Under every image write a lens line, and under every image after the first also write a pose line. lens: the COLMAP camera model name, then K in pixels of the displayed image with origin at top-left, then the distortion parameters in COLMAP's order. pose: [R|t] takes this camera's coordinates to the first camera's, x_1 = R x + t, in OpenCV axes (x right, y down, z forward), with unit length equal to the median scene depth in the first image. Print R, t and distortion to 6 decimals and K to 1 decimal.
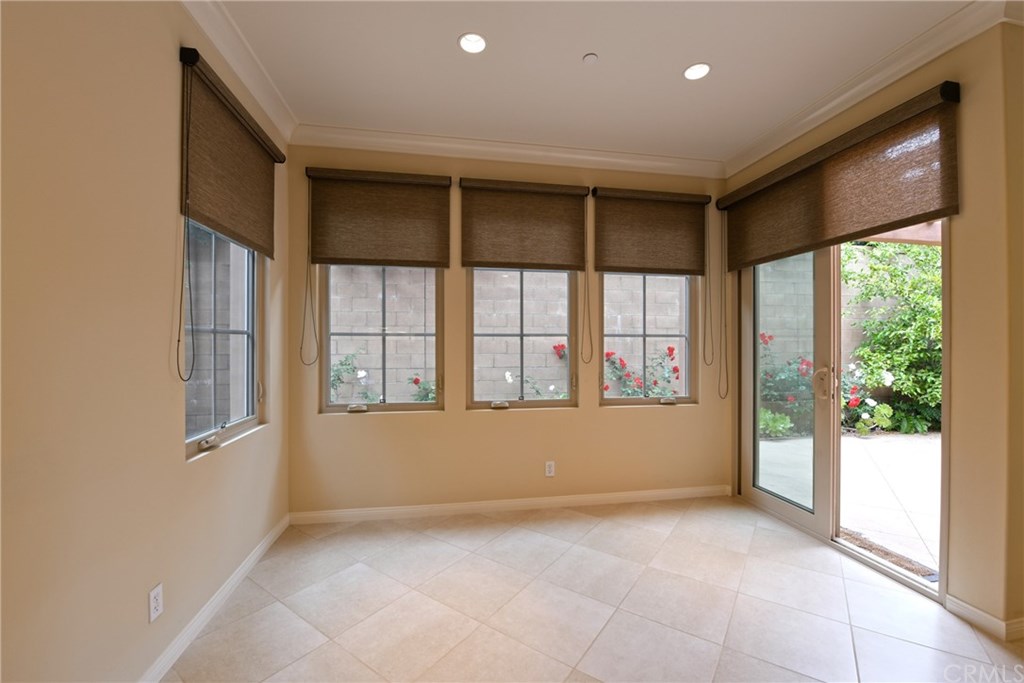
lens RADIAL K [[415.6, 0, 515.4], [0, 415.6, 343.5], [0, 0, 1]] dist [-0.016140, -0.002511]
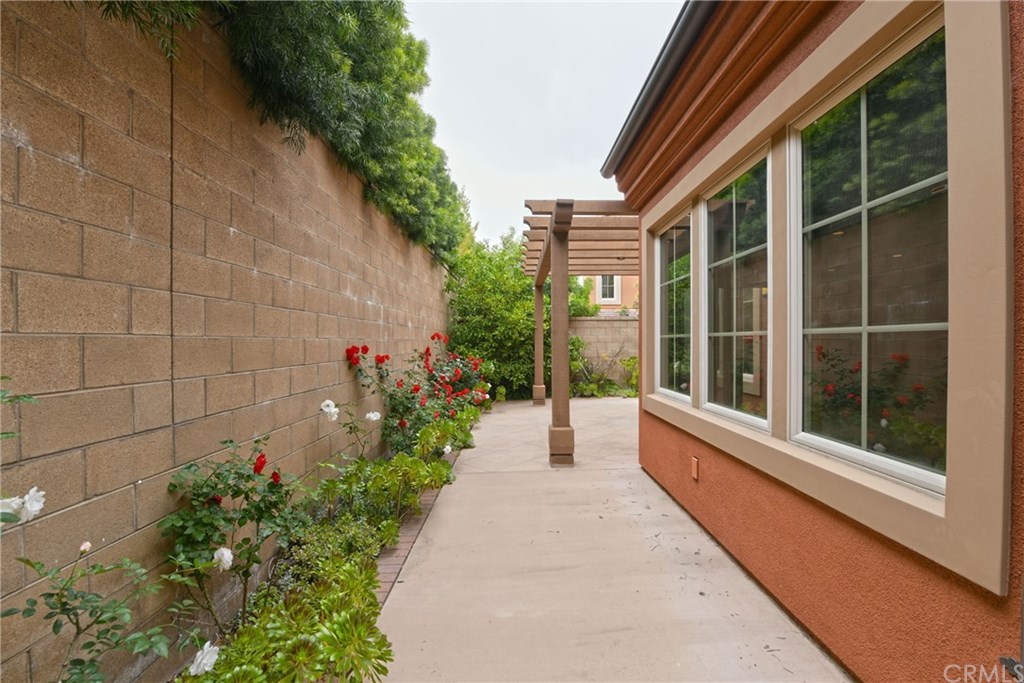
lens RADIAL K [[415.6, 0, 515.2], [0, 415.6, 344.0], [0, 0, 1]] dist [-0.016140, -0.002511]
pose [[0.173683, -0.006469, 0.984780, -0.908318], [0.003824, 0.999975, 0.005894, -0.004254], [-0.984794, 0.002743, 0.173703, 1.277844]]
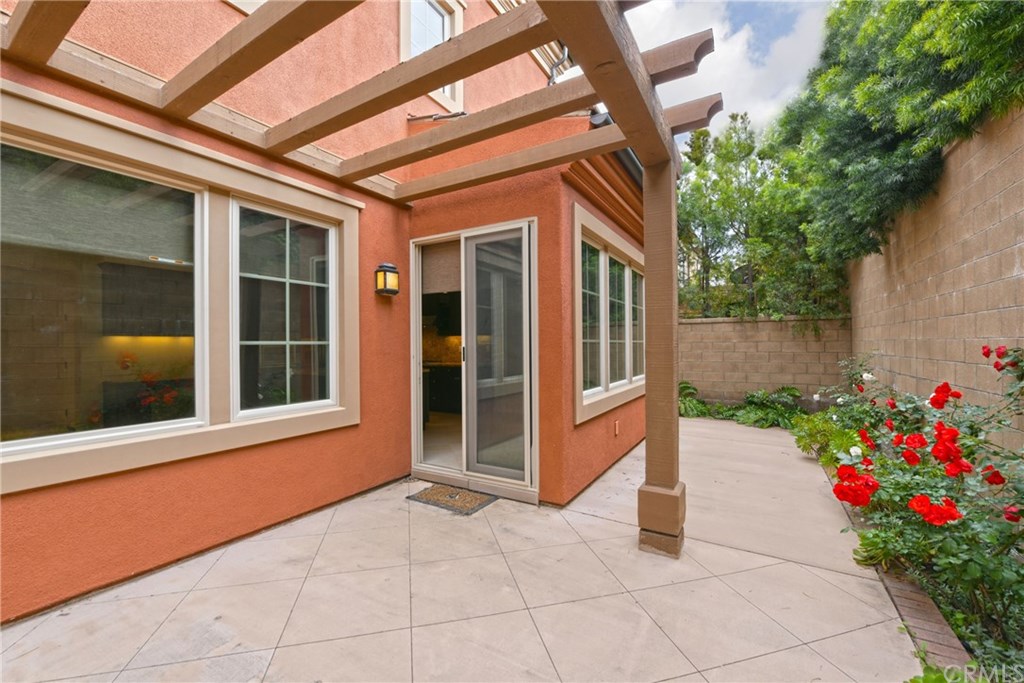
lens RADIAL K [[415.6, 0, 516.0], [0, 415.6, 344.8], [0, 0, 1]] dist [-0.016140, -0.002511]
pose [[-0.644404, 0.004594, -0.764671, 1.467989], [0.008328, 0.999965, -0.001011, -0.006934], [0.764640, -0.007019, -0.644420, 1.715612]]
